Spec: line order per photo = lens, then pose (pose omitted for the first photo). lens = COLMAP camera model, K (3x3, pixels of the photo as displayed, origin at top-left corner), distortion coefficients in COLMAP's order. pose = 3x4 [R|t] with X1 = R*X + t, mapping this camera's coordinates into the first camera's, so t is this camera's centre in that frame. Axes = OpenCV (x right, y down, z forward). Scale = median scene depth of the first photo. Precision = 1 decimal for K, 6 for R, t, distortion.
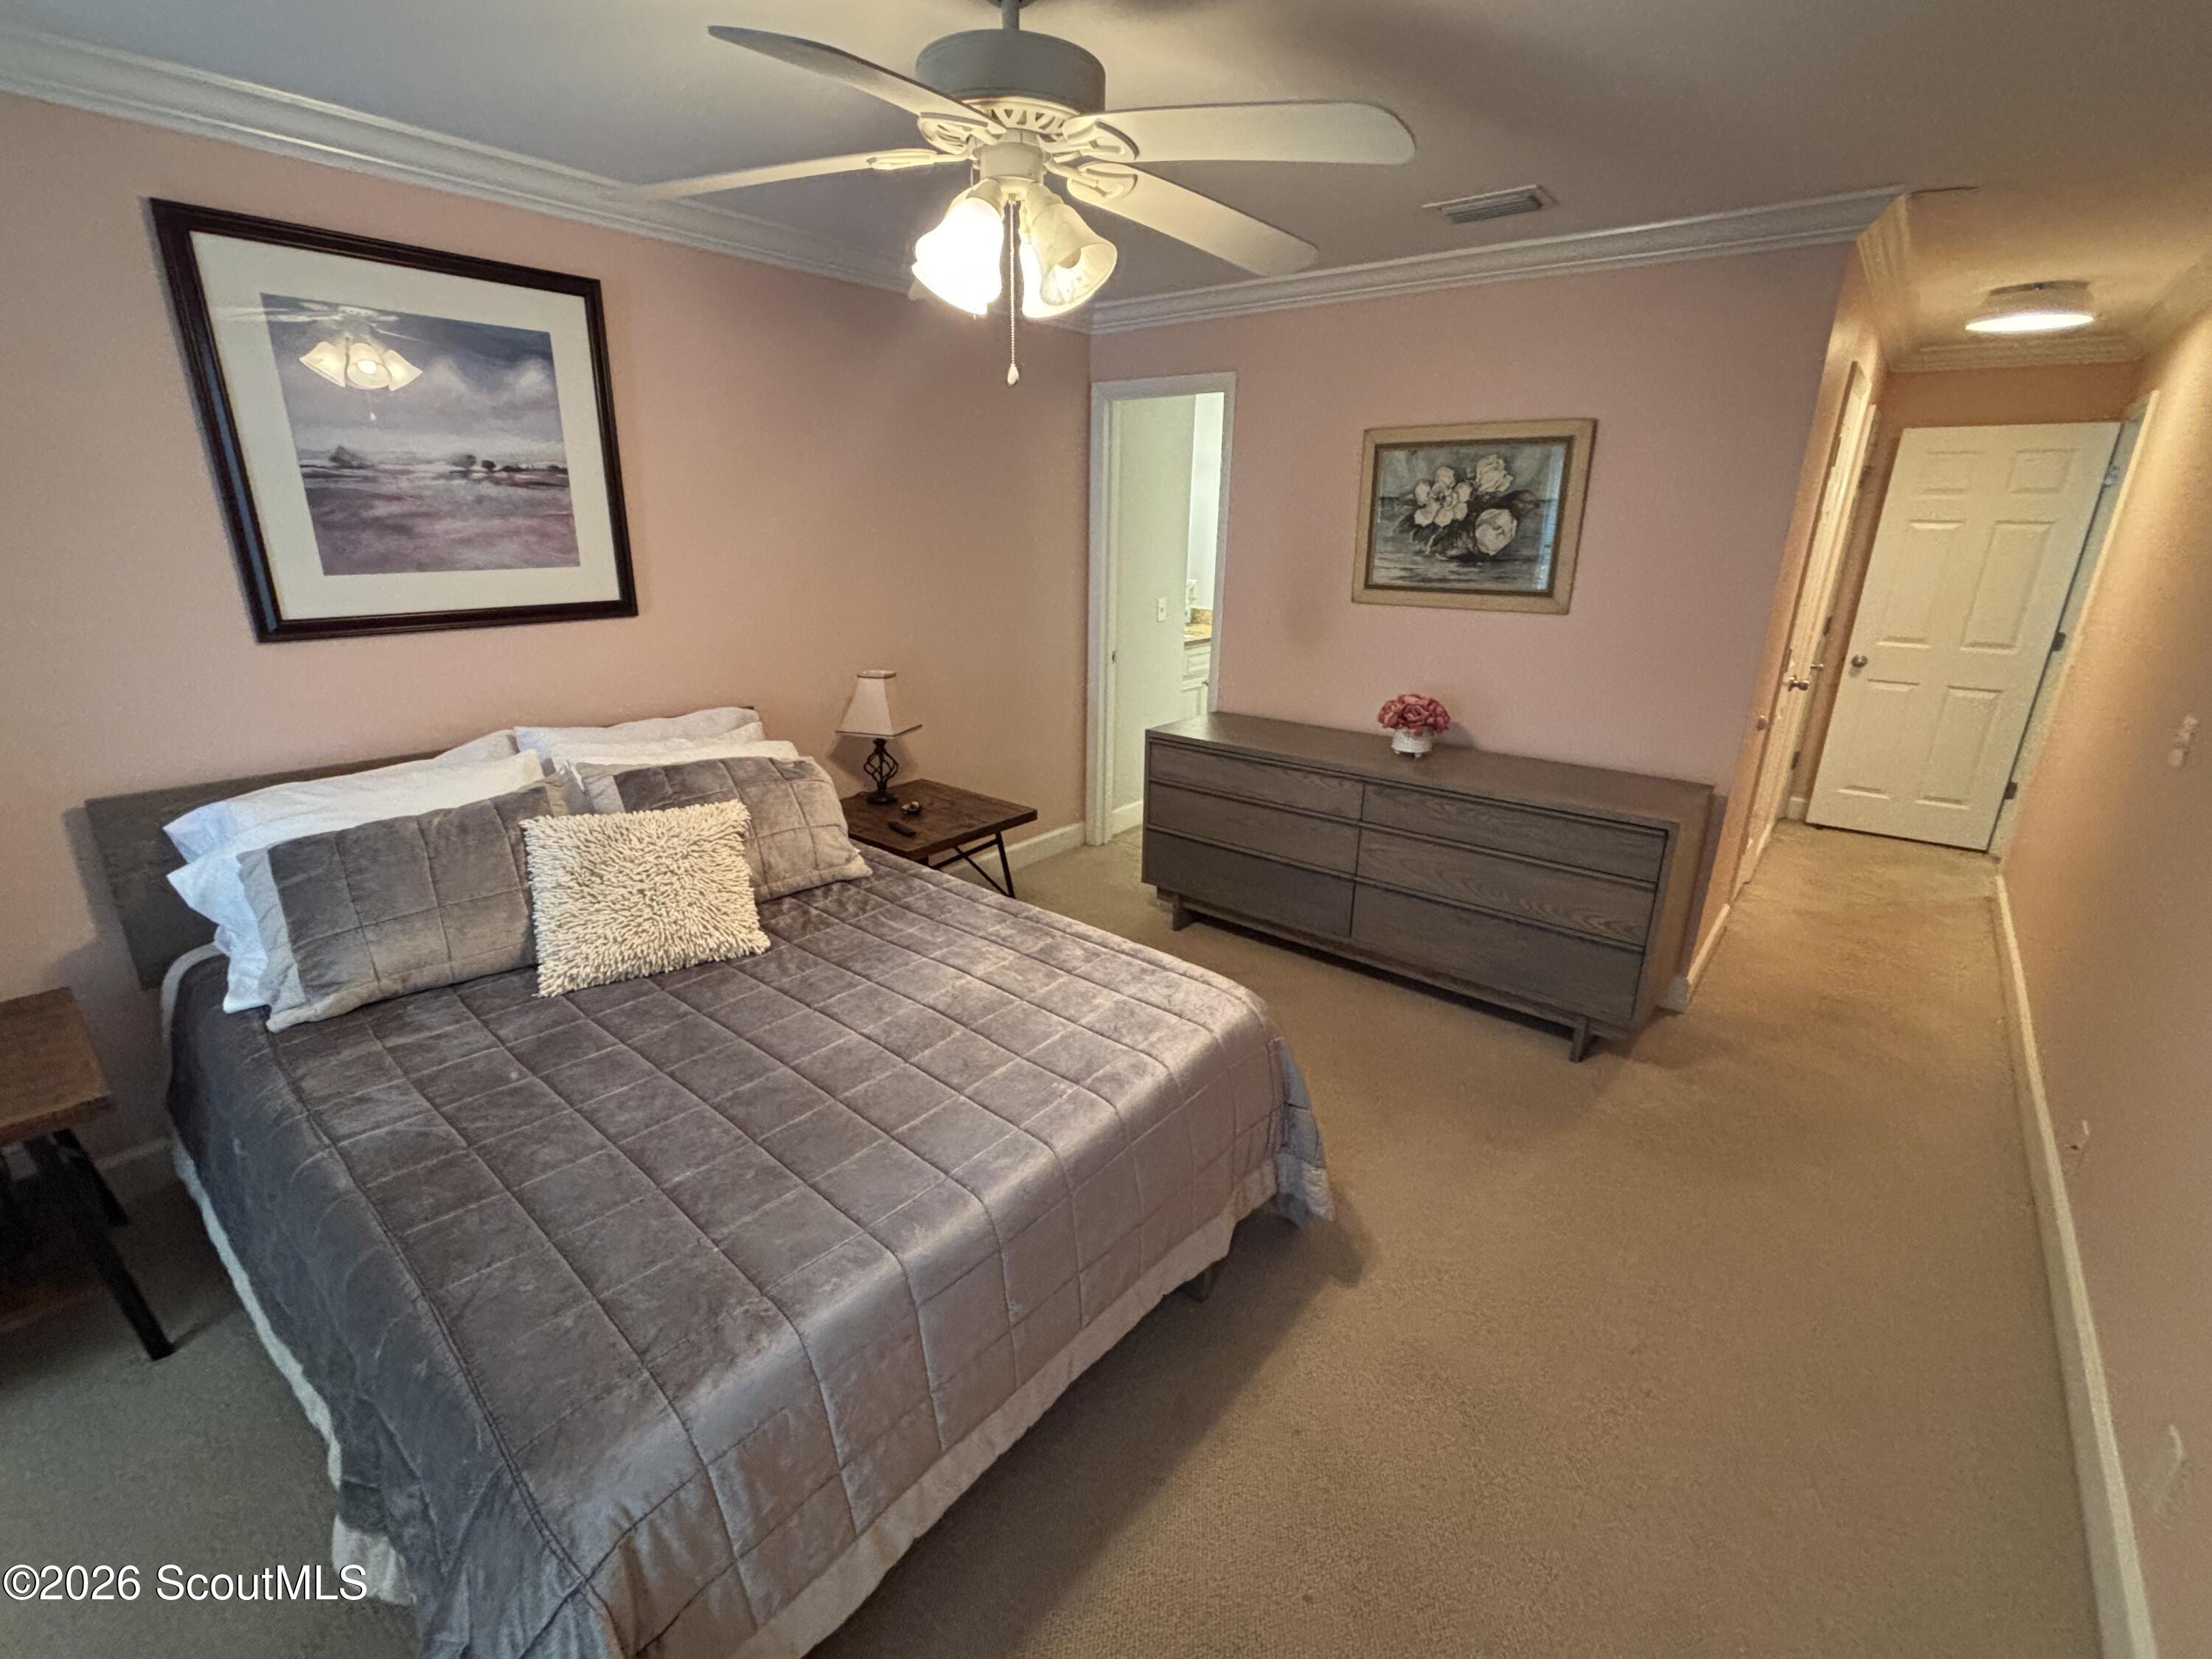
lens RADIAL K [[964.2, 0, 1114.0], [0, 964.2, 807.5], [0, 0, 1]] dist [-0.016154, -0.000349]
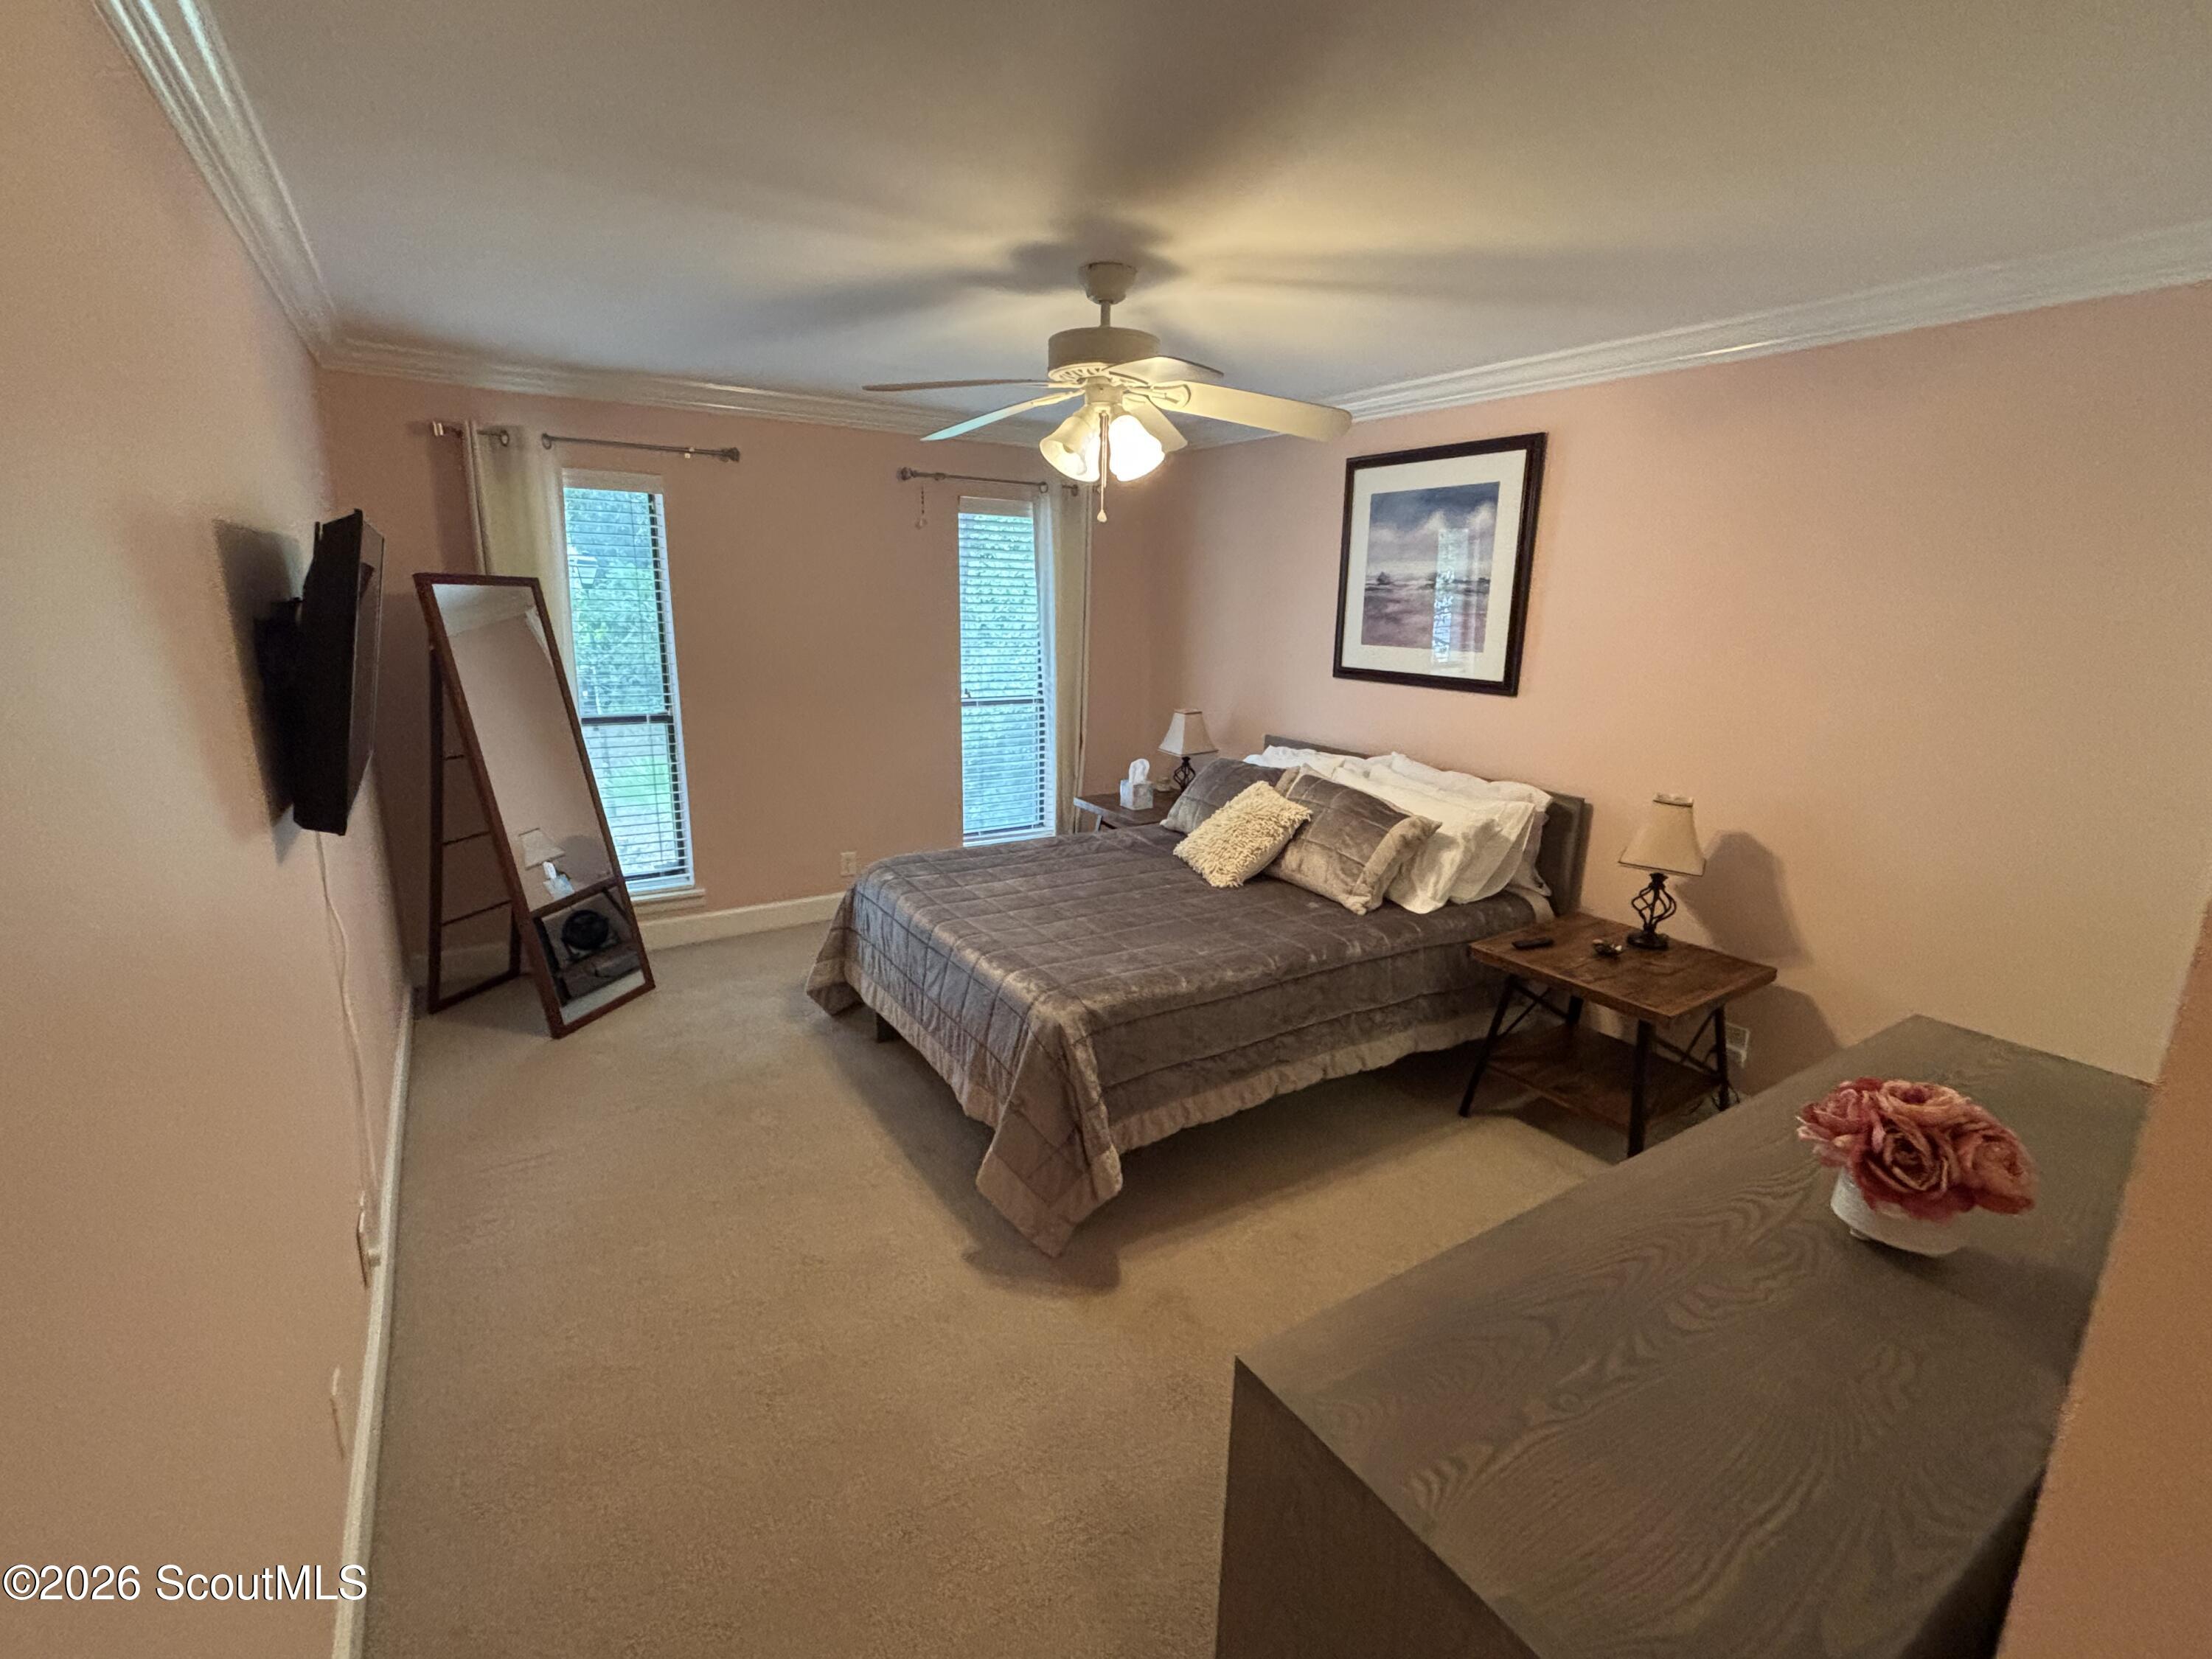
lens RADIAL K [[964.2, 0, 1114.0], [0, 964.2, 807.5], [0, 0, 1]] dist [-0.016154, -0.000349]
pose [[-0.286421, 0.188390, -0.939400, 0.977428], [-0.299276, 0.913826, 0.274510, -0.304316], [0.910163, 0.359765, -0.205359, 1.007569]]
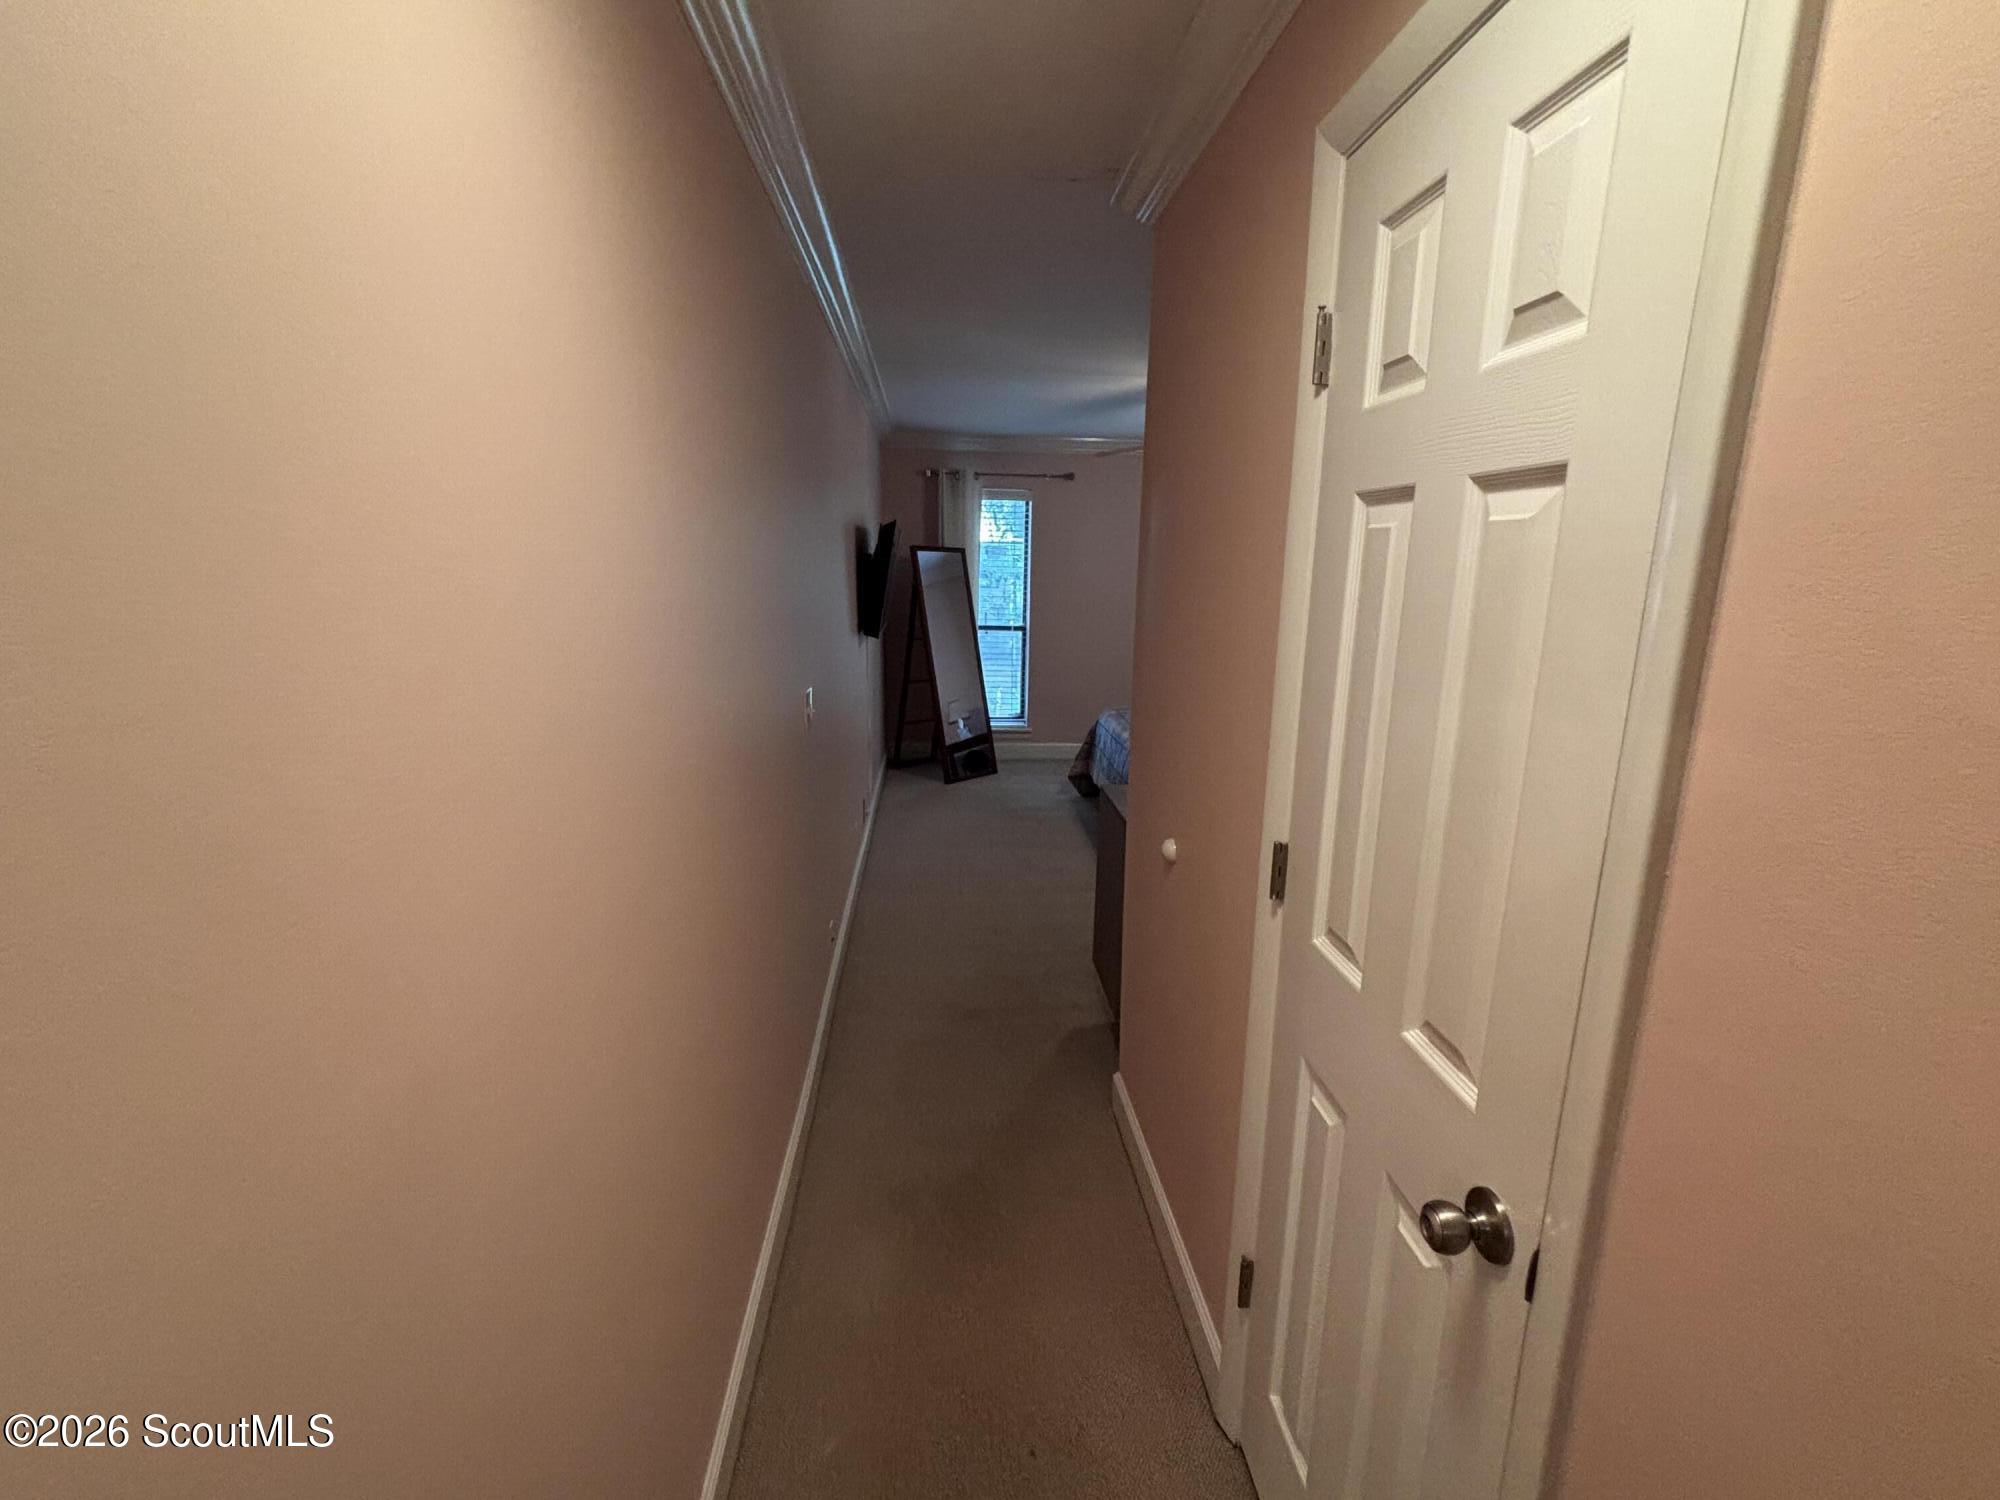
lens RADIAL K [[871.8, 0, 1007.3], [0, 871.8, 730.1], [0, 0, 1]] dist [-0.016154, -0.000349]
pose [[-0.718726, 0.111444, -0.686304, 1.484159], [-0.224592, 0.896945, 0.380851, -0.473960], [0.658021, 0.427866, -0.619629, 1.642875]]
